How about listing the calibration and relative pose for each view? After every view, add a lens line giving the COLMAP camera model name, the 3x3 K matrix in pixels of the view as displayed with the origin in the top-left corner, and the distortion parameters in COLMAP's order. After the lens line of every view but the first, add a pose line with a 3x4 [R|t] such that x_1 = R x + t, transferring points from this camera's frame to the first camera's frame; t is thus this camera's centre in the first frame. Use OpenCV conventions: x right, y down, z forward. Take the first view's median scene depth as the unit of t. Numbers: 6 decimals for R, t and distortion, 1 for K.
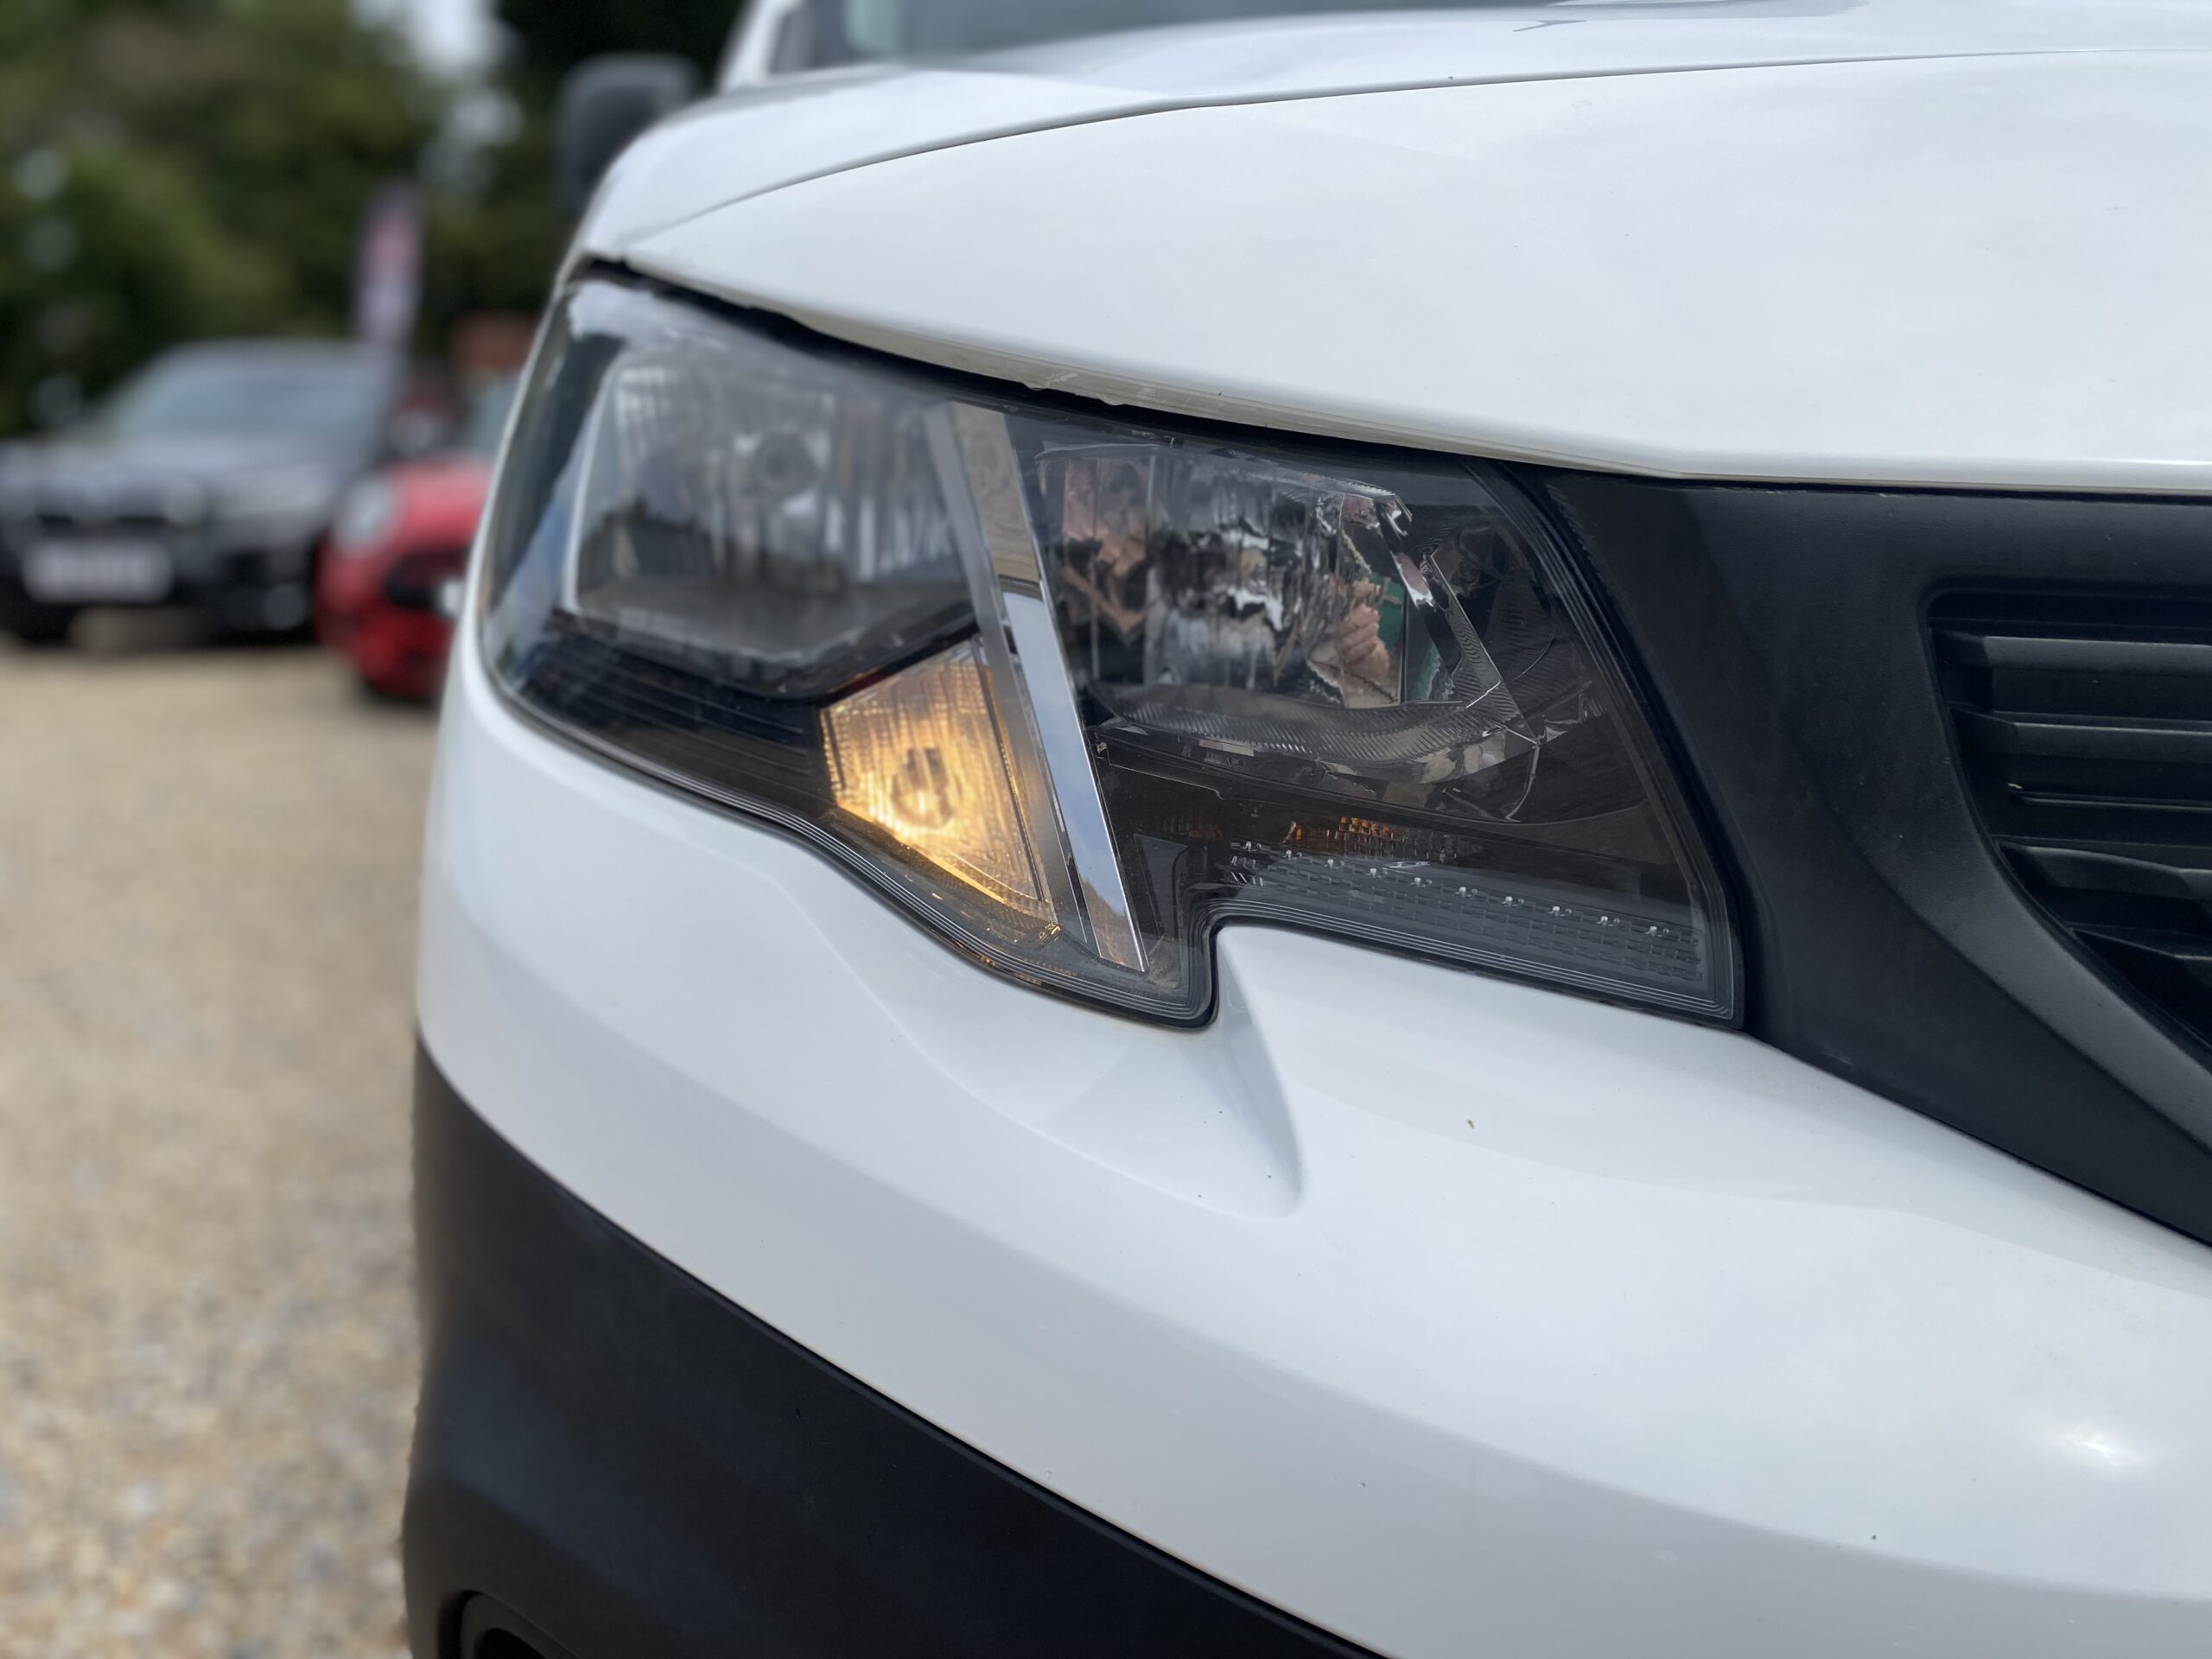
lens RADIAL K [[1649.2, 0, 1106.0], [0, 1649.2, 829.5], [0, 0, 1]] dist [0.045668, 0.000722]
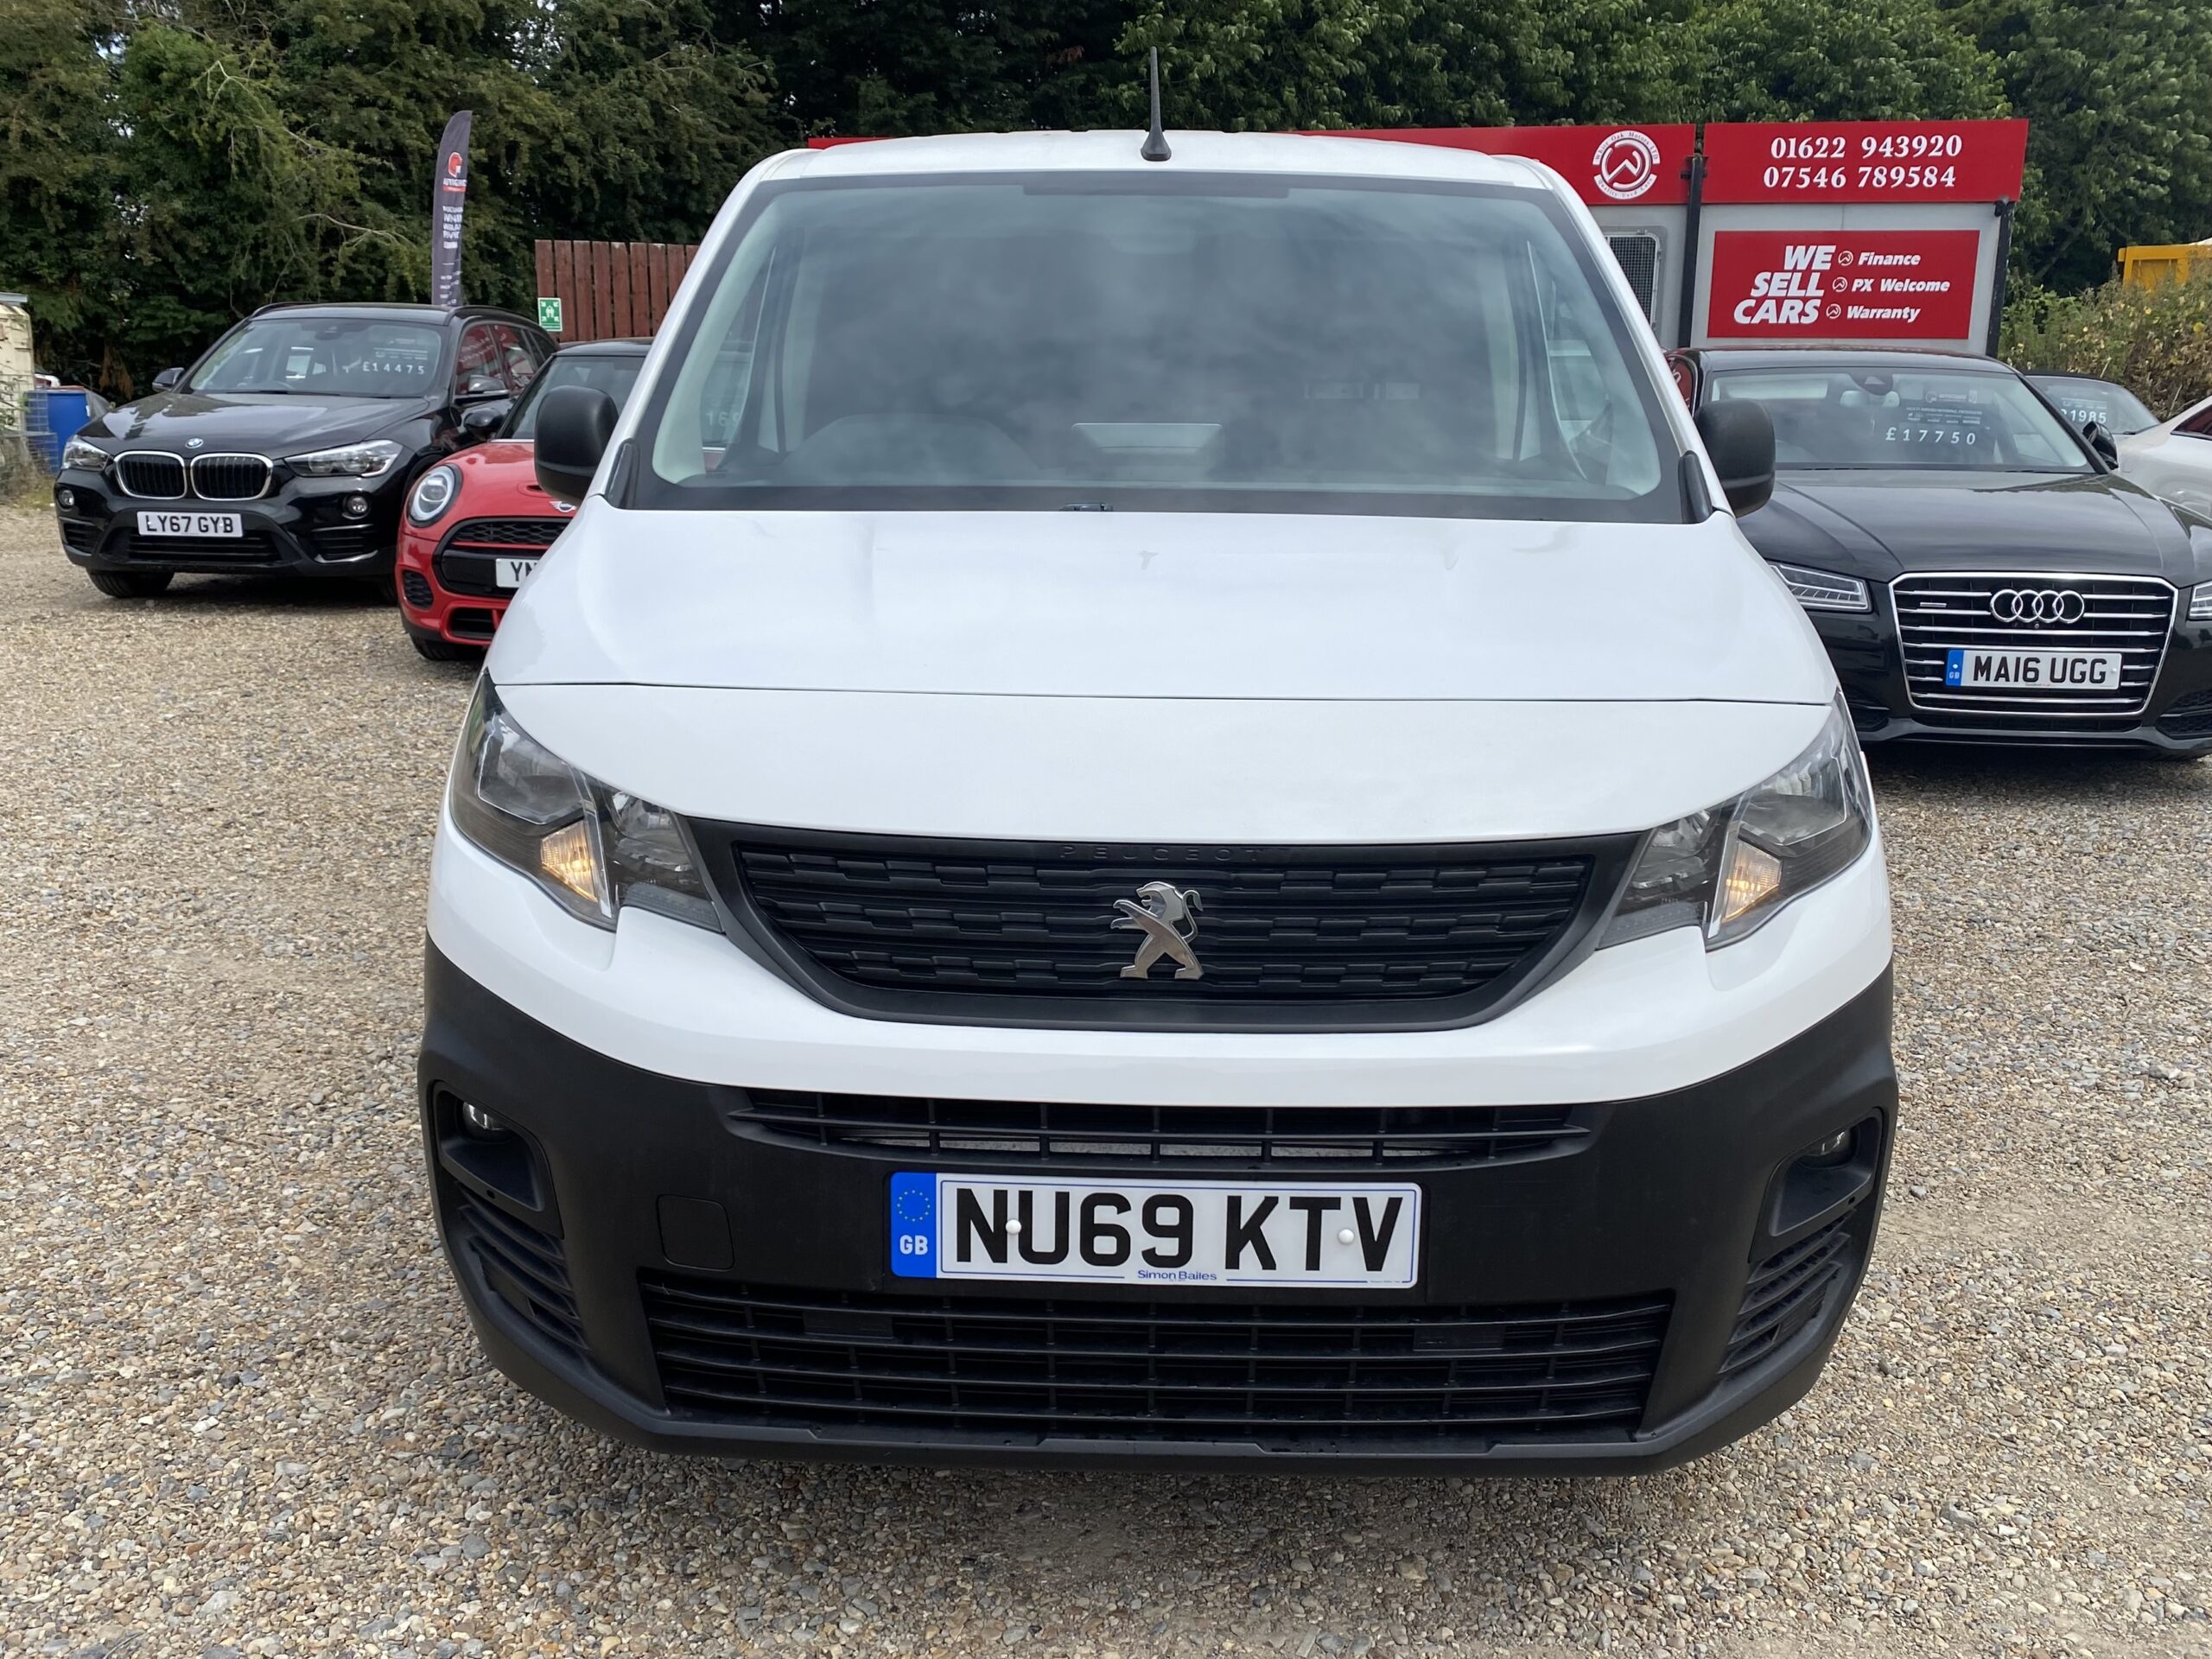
lens RADIAL K [[1871.4, 0, 1106.0], [0, 1871.4, 829.5], [0, 0, 1]] dist [0.000836, -0.007341]
pose [[0.997063, 0.037125, -0.066991, 0.430769], [-0.035057, 0.998879, 0.031798, -0.088288], [0.068096, -0.029356, 0.997247, -0.956240]]
